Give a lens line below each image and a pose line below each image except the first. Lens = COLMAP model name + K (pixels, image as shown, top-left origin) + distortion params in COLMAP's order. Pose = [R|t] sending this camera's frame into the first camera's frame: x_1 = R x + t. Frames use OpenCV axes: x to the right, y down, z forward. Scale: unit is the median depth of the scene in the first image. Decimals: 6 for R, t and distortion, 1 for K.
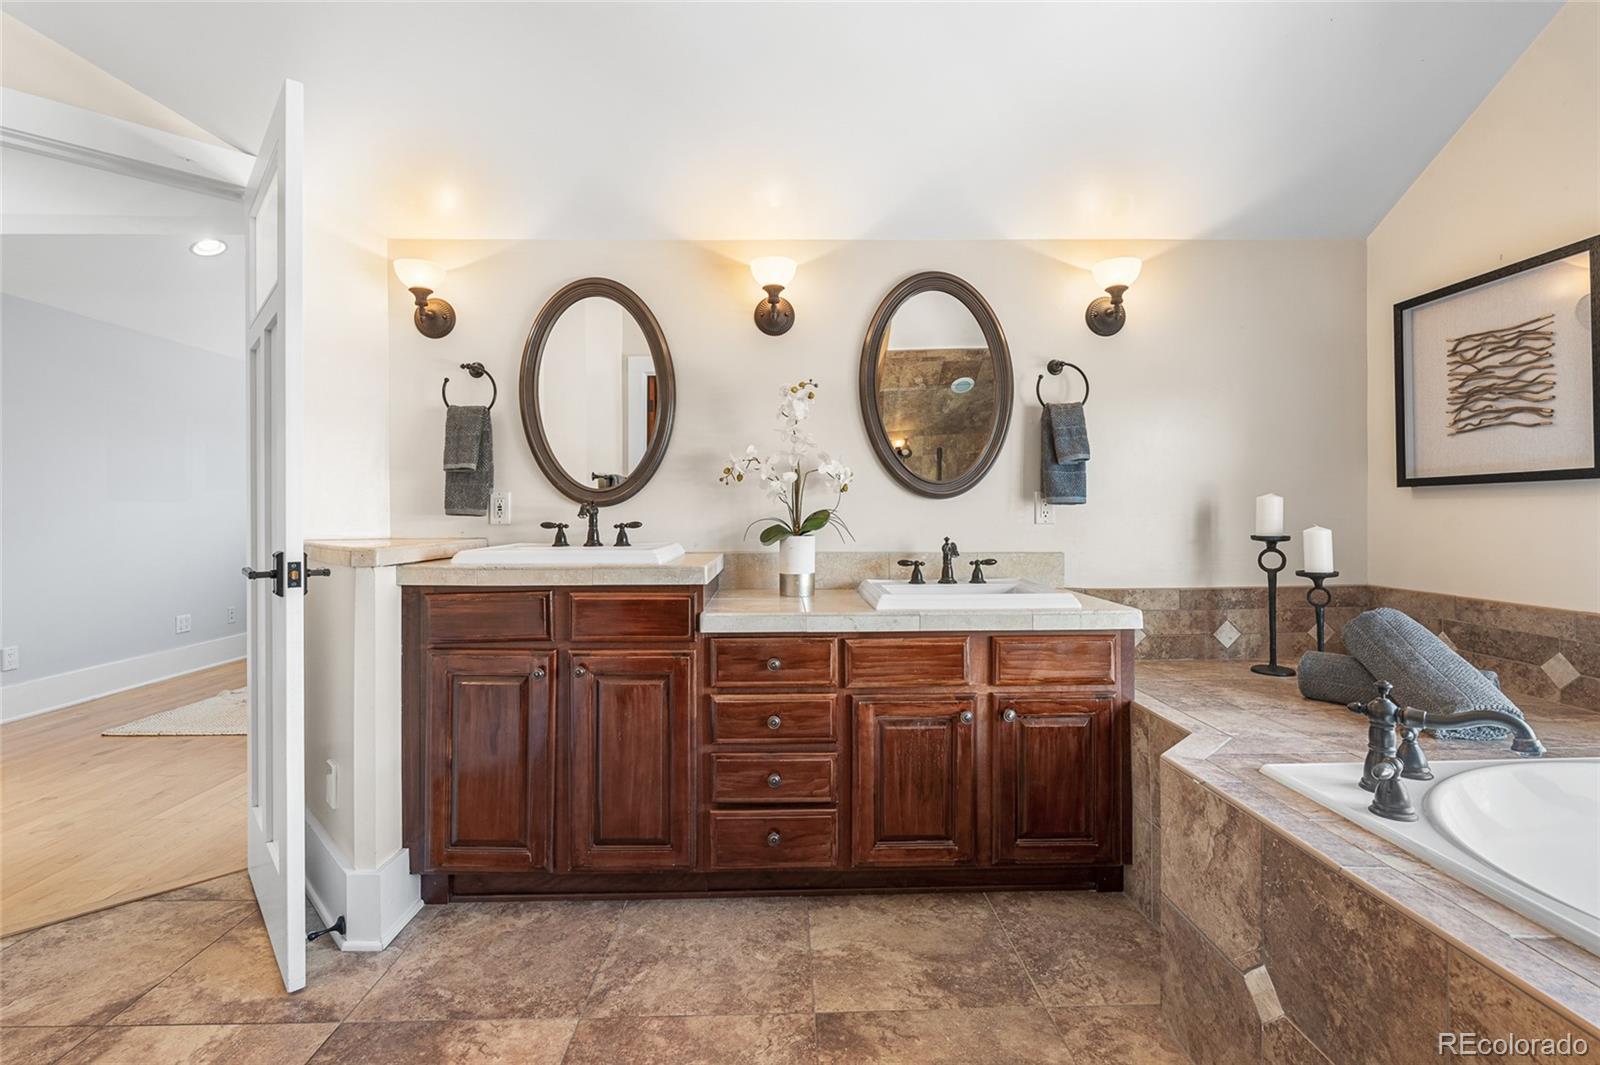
lens RADIAL K [[721.9, 0, 801.1], [0, 721.9, 519.5], [0, 0, 1]] dist [-0.003664, 0.000442]
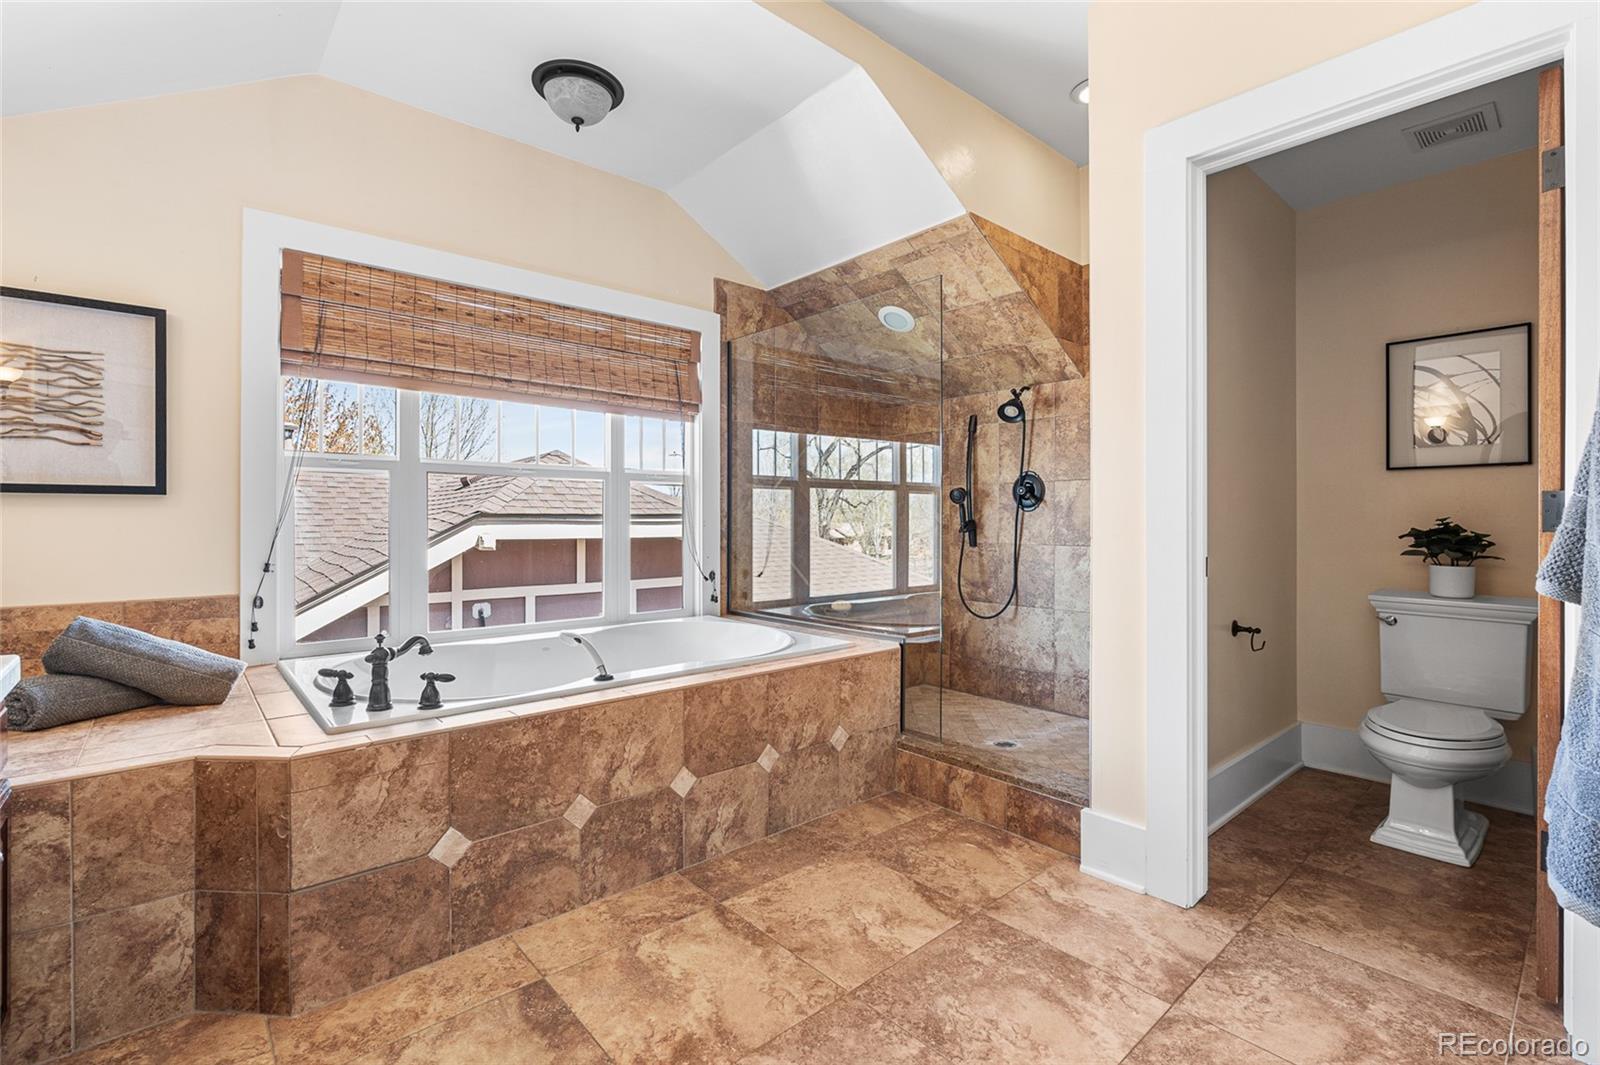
lens RADIAL K [[721.9, 0, 799.5], [0, 721.9, 525.6], [0, 0, 1]] dist [-0.003664, 0.000442]
pose [[-0.645033, -0.002022, 0.764152, -0.819094], [0.008988, 0.999907, 0.010233, -0.005267], [-0.764102, 0.013469, -0.644955, 1.220693]]
